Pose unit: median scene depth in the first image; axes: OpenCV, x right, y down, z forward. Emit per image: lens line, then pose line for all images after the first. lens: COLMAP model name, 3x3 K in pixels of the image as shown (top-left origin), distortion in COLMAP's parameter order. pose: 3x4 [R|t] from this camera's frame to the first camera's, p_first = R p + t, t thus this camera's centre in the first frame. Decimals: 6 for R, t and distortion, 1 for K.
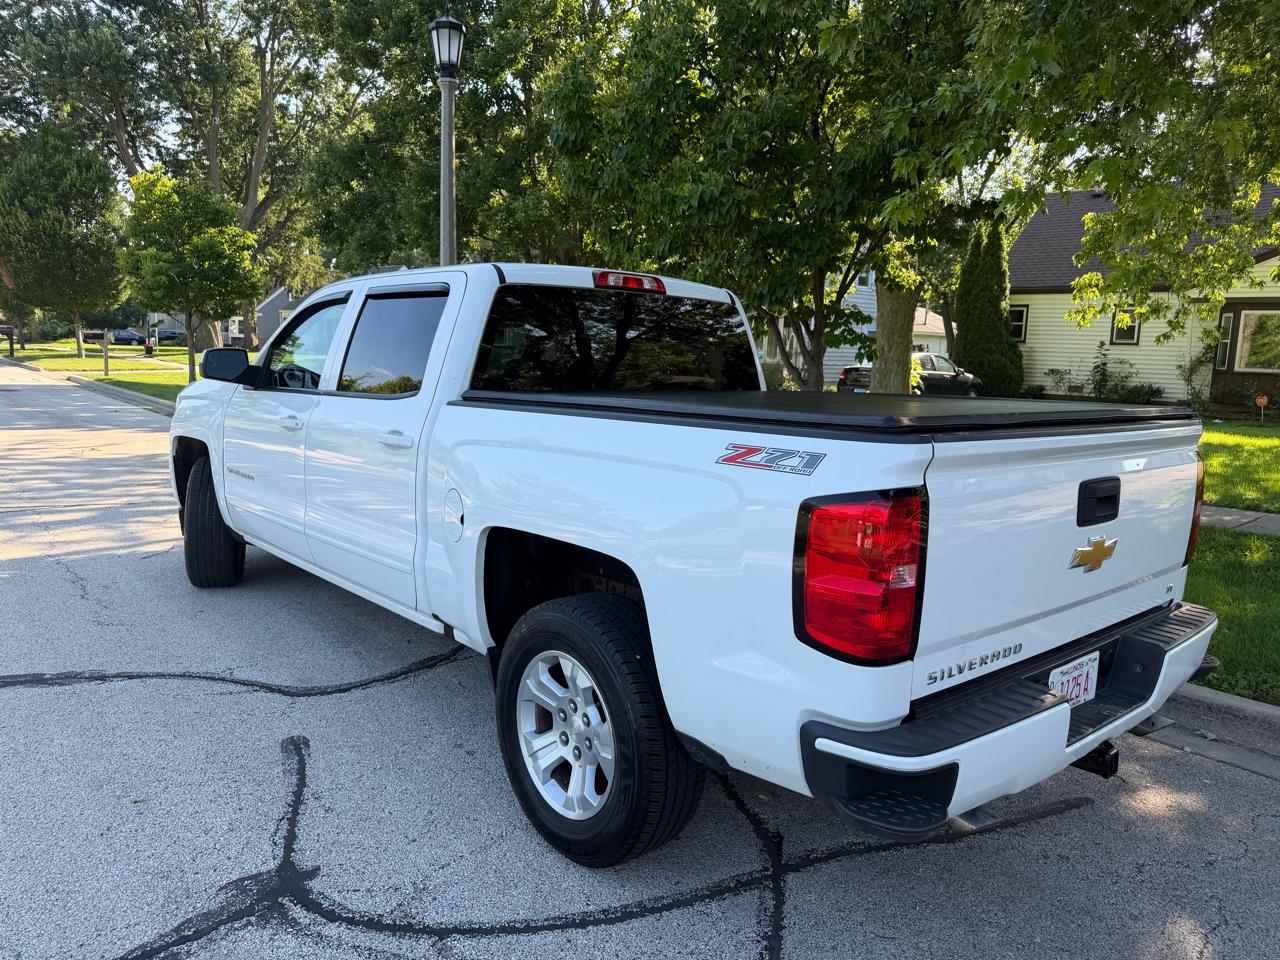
lens RADIAL K [[894.1, 0, 638.5], [0, 894.1, 491.8], [0, 0, 1]] dist [0.011684, -0.010869]
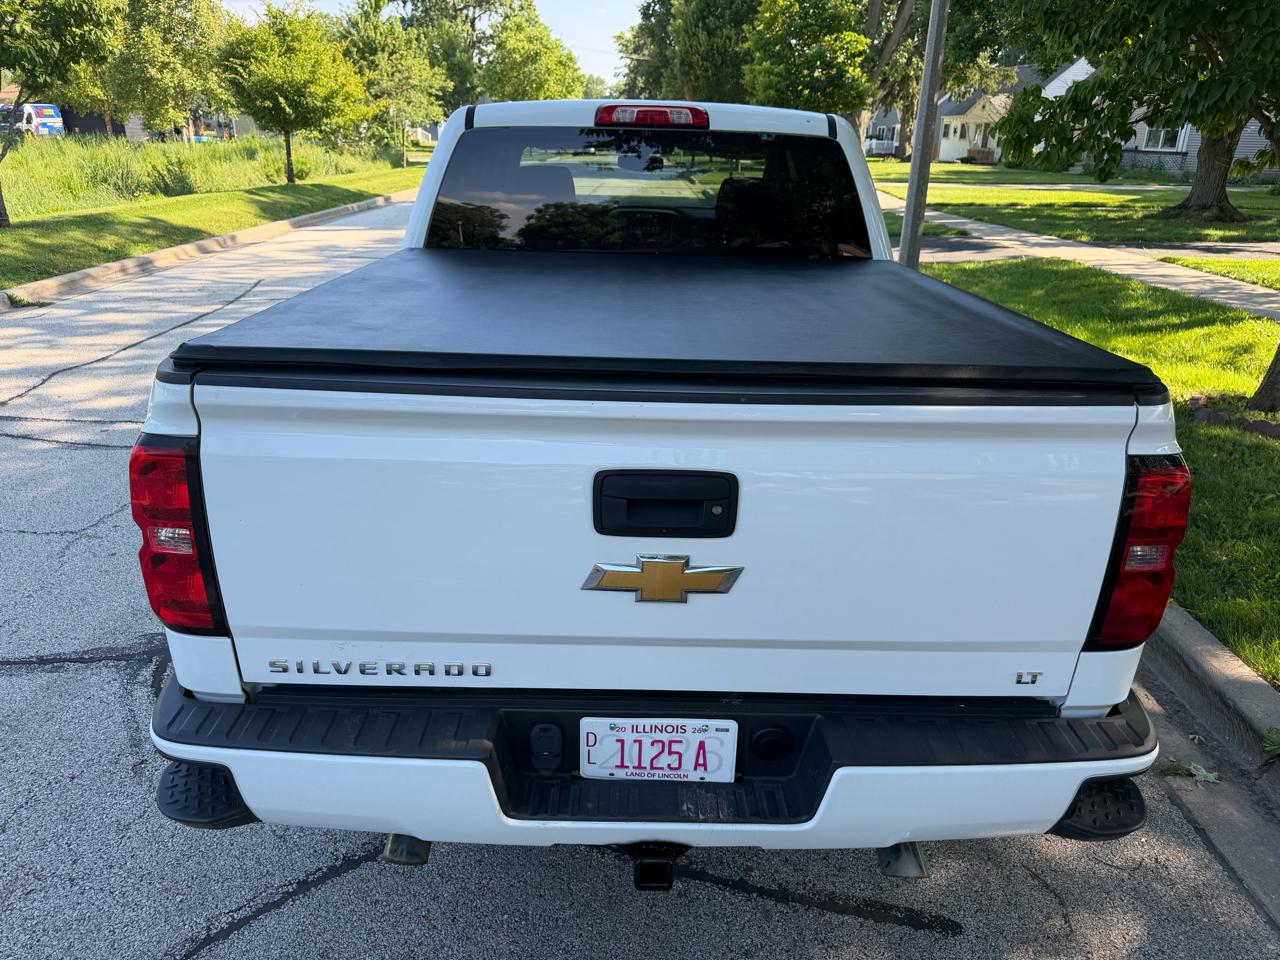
lens RADIAL K [[894.1, 0, 638.5], [0, 894.1, 491.8], [0, 0, 1]] dist [0.011684, -0.010869]
pose [[0.767259, 0.220727, -0.602157, 0.619632], [-0.097281, 0.968099, 0.230913, -0.101148], [0.633917, -0.118591, 0.764255, 0.353035]]
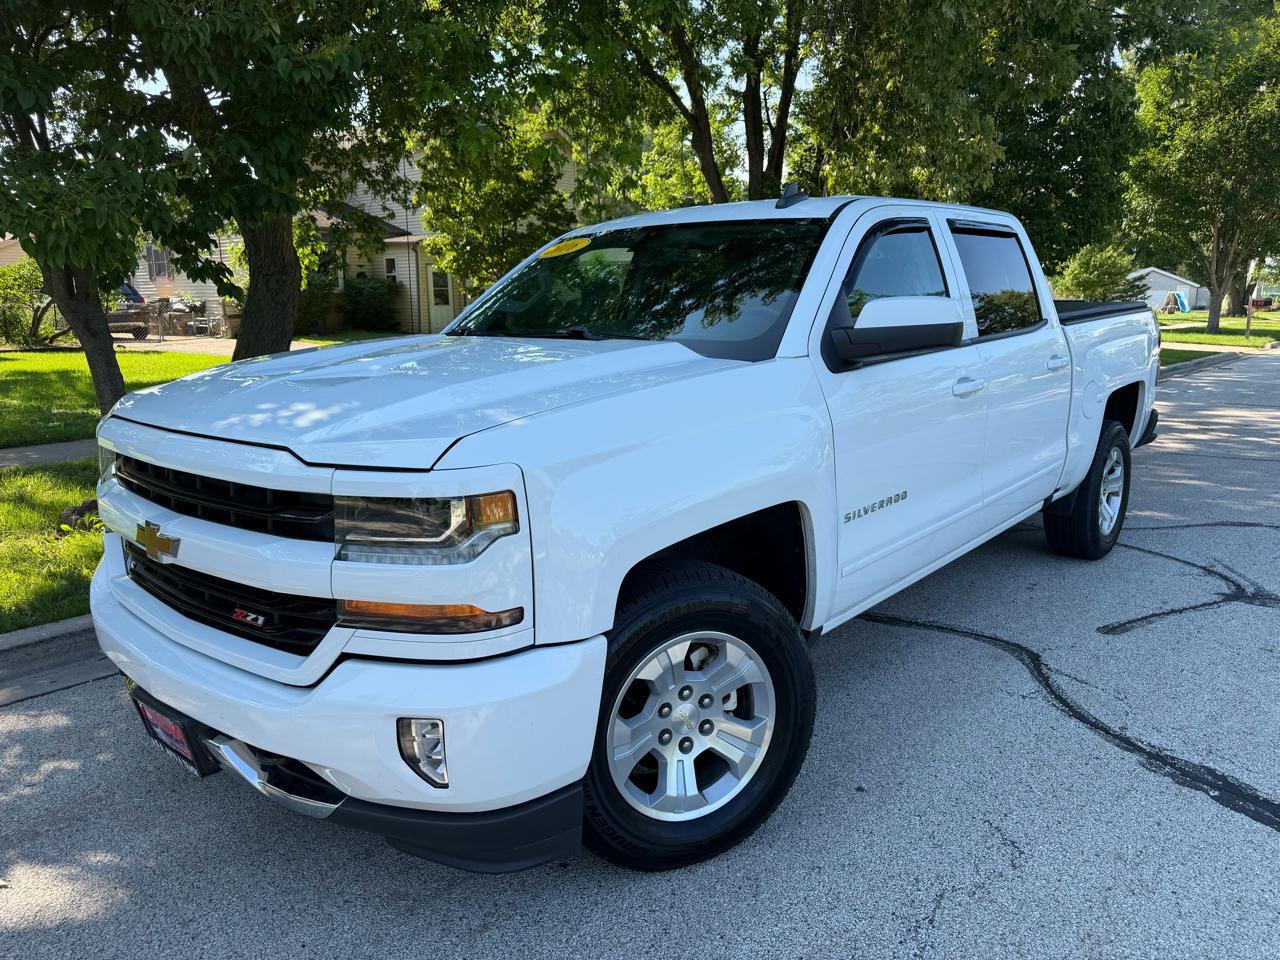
lens RADIAL K [[897.9, 0, 644.9], [0, 897.9, 497.5], [0, 0, 1]] dist [0.000973, 0.000235]
pose [[-0.130769, -0.245125, 0.960632, -1.392498], [0.161249, 0.950791, 0.264564, -0.292646], [-0.978212, 0.189498, -0.084808, 1.668653]]
